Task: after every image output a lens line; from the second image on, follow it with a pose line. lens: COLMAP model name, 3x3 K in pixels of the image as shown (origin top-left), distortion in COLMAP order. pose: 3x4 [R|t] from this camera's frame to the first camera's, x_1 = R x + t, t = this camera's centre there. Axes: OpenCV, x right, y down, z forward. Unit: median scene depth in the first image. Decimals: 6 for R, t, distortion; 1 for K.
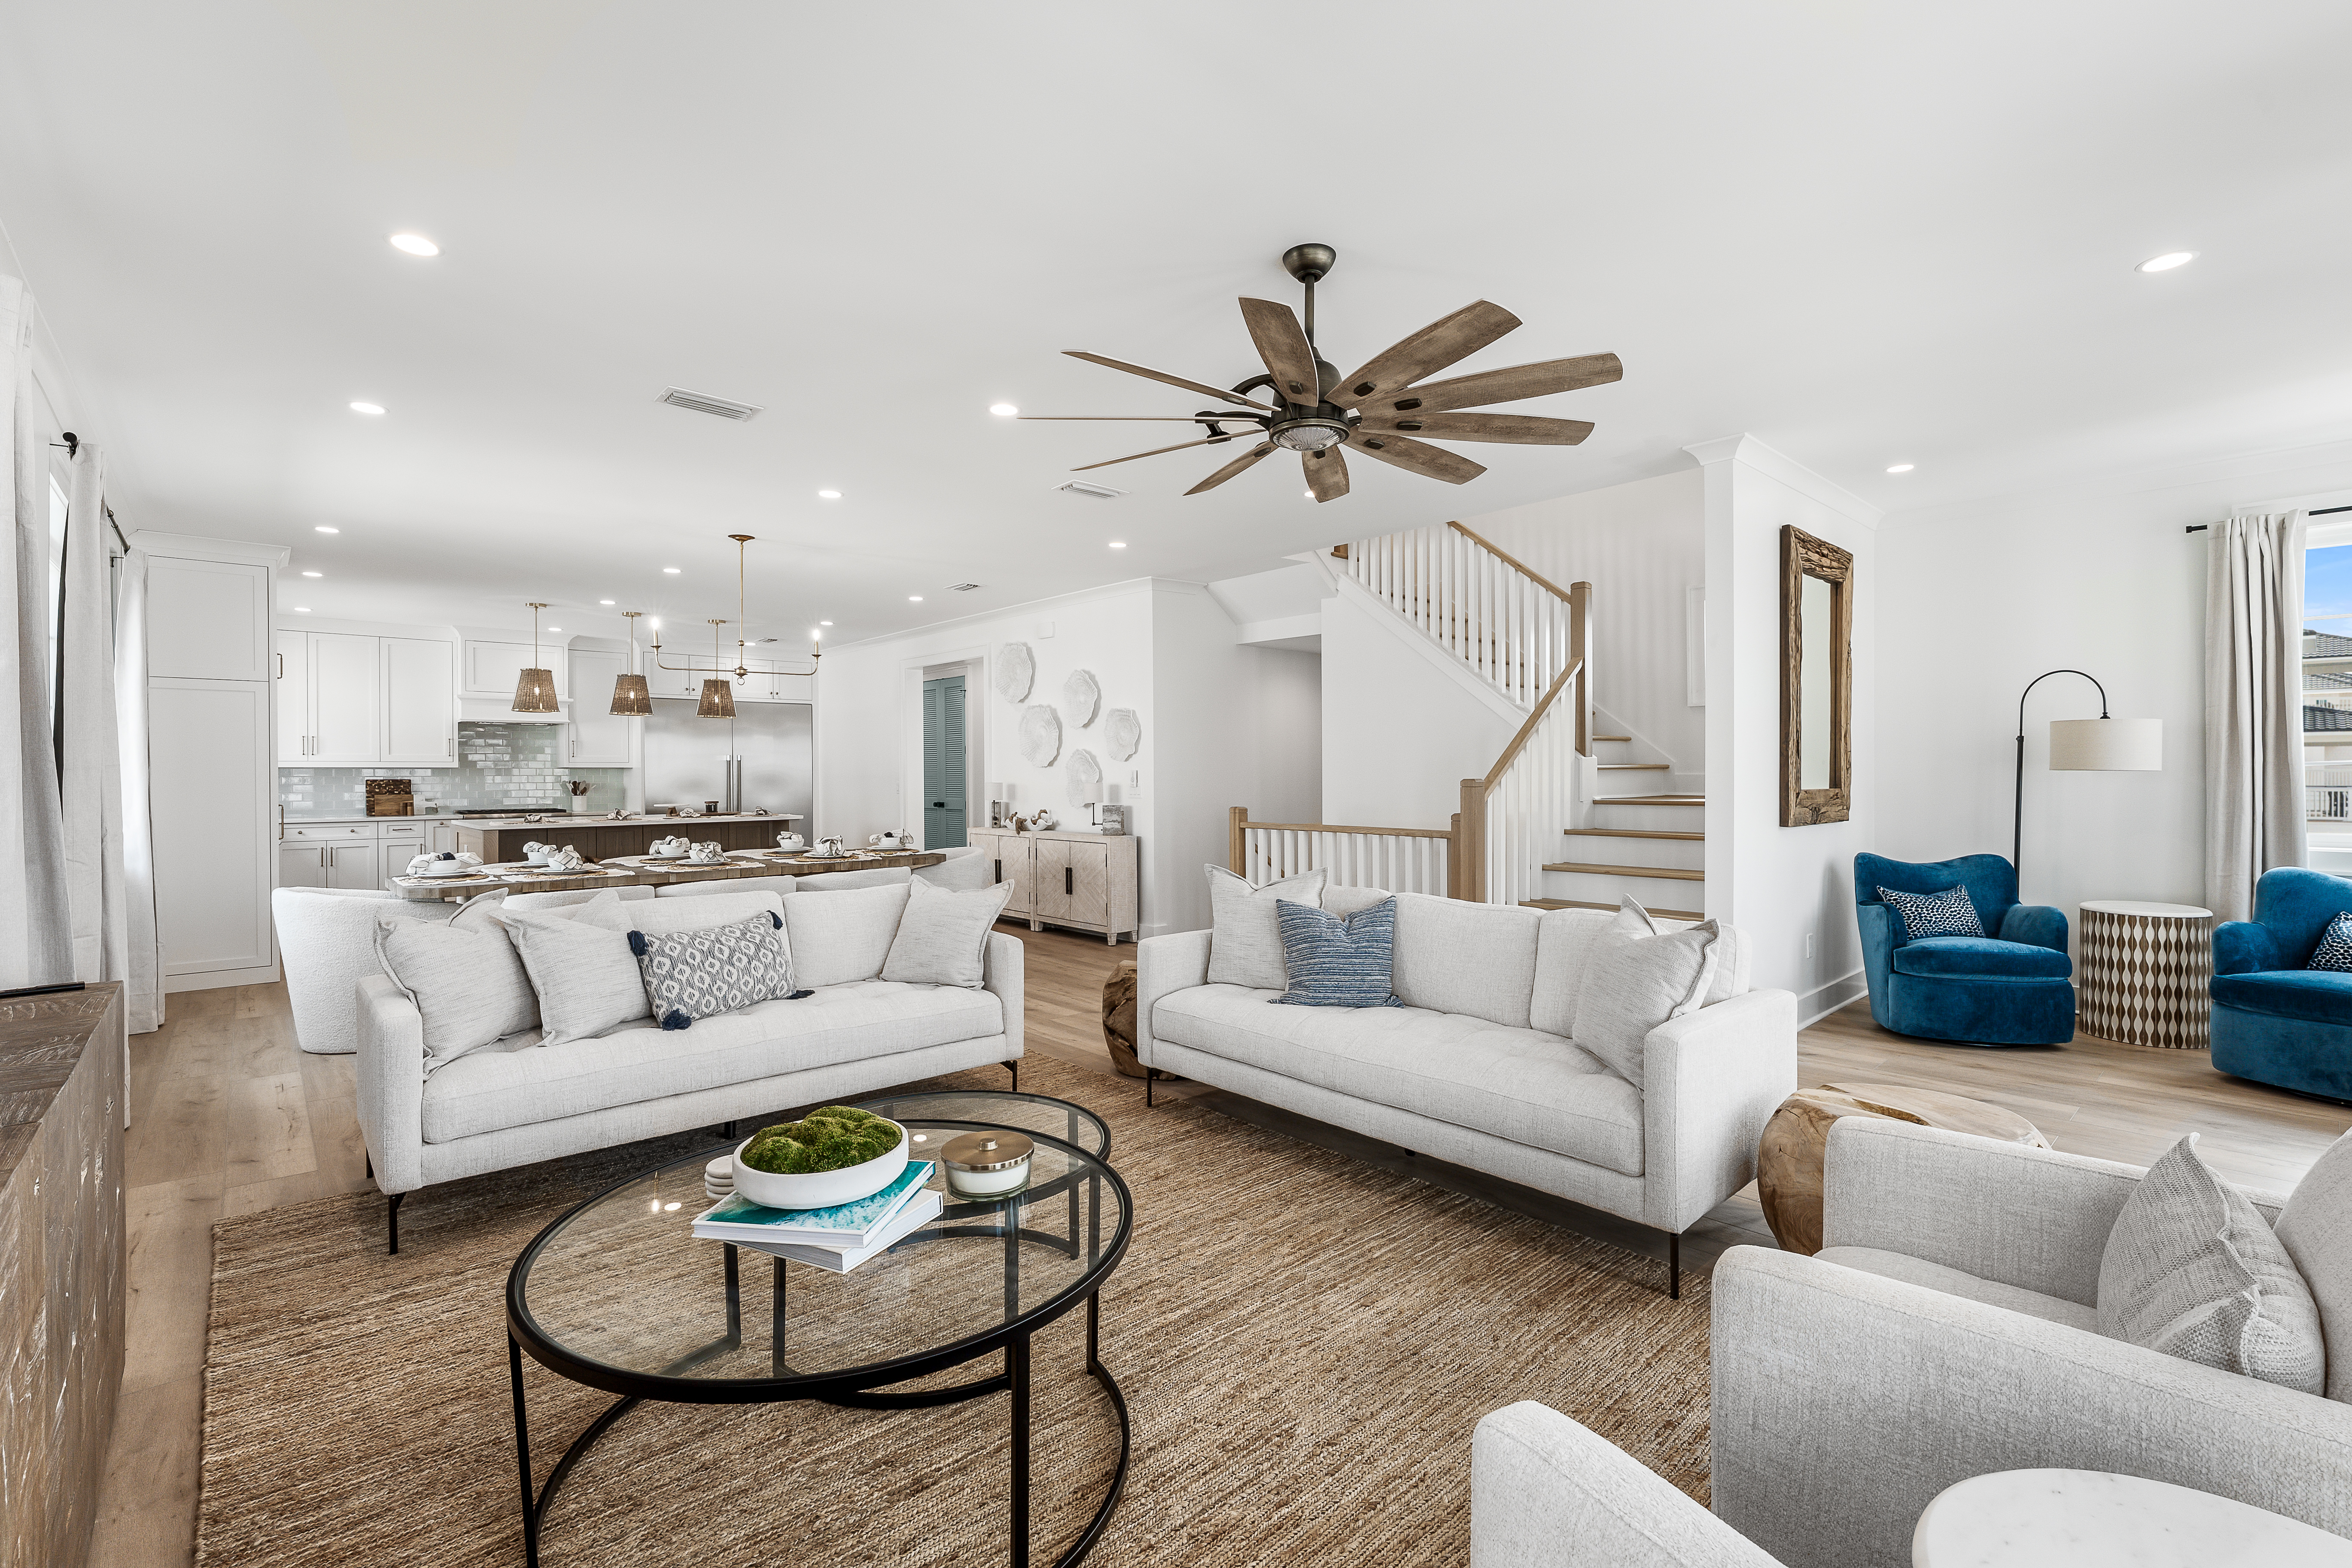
lens RADIAL K [[1027.0, 0, 1171.0], [0, 1027.0, 781.3], [0, 0, 1]] dist [-0.000430, -0.000822]
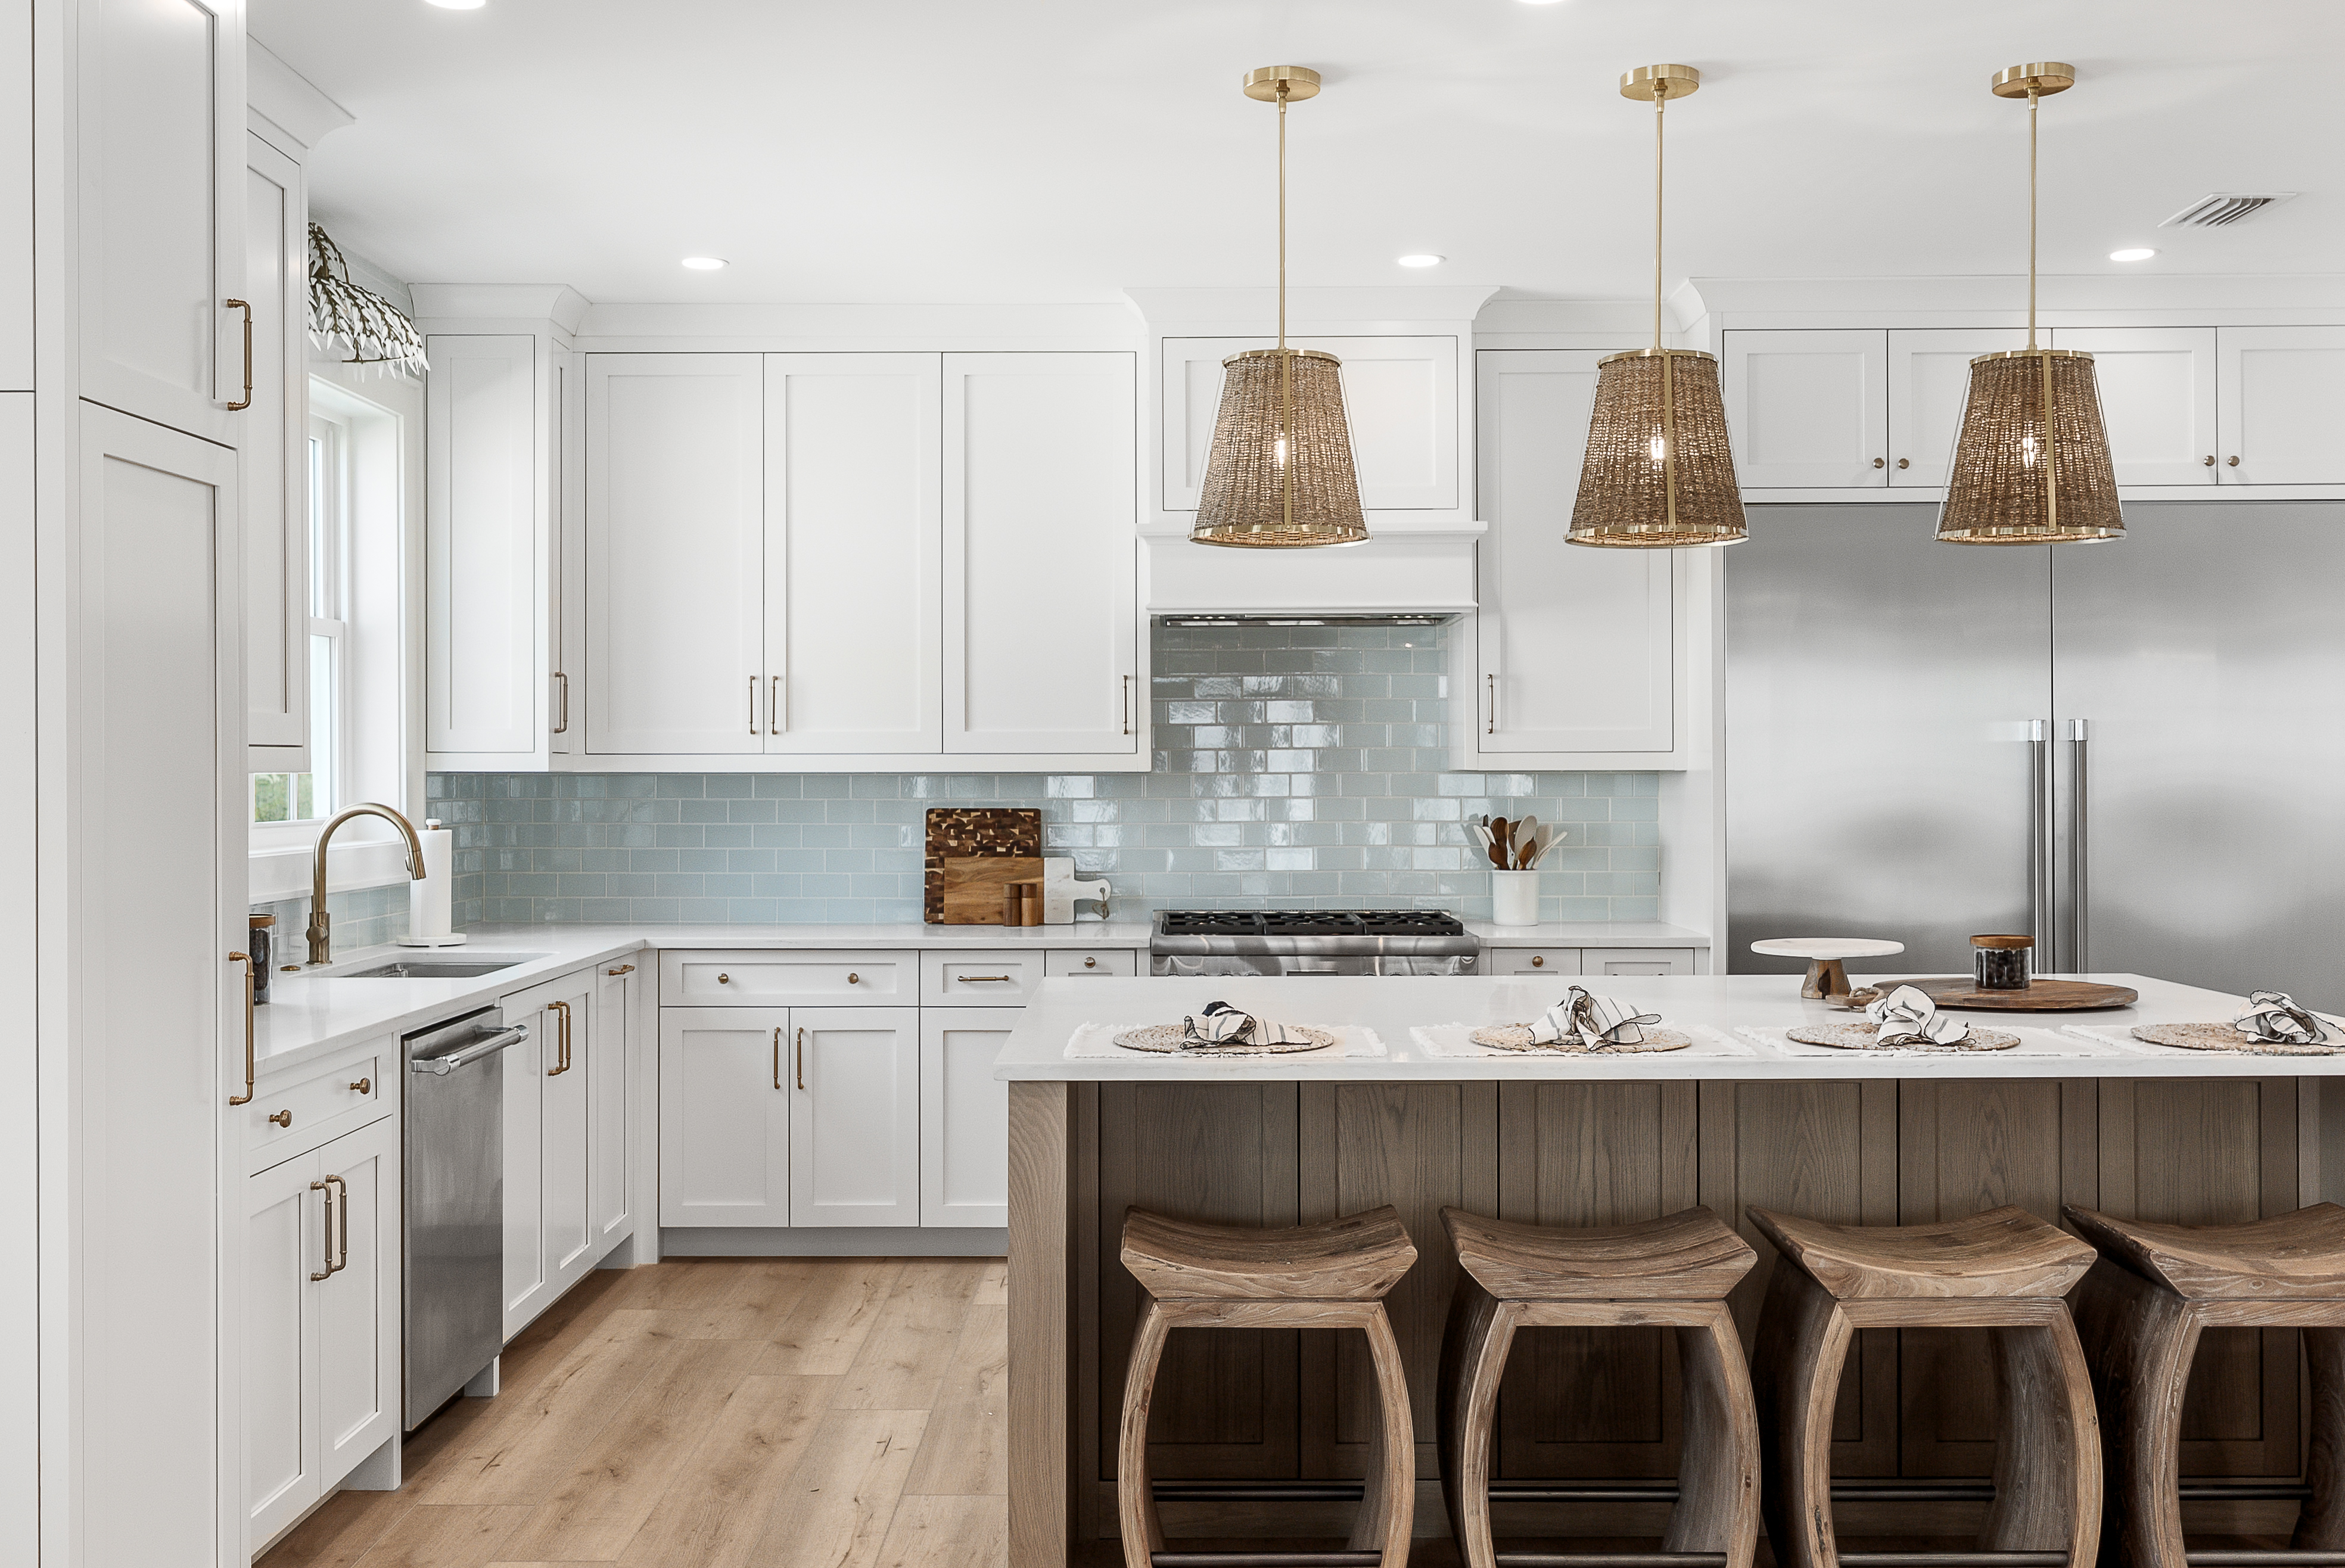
lens RADIAL K [[2227.5, 0, 1159.2], [0, 2227.5, 778.0], [0, 0, 1]] dist [-0.008738, 0.000000]
pose [[0.740685, 0.005696, -0.671829, -0.467794], [-0.006160, 0.999980, 0.001687, -0.023495], [0.671824, 0.002889, 0.740705, 0.947165]]
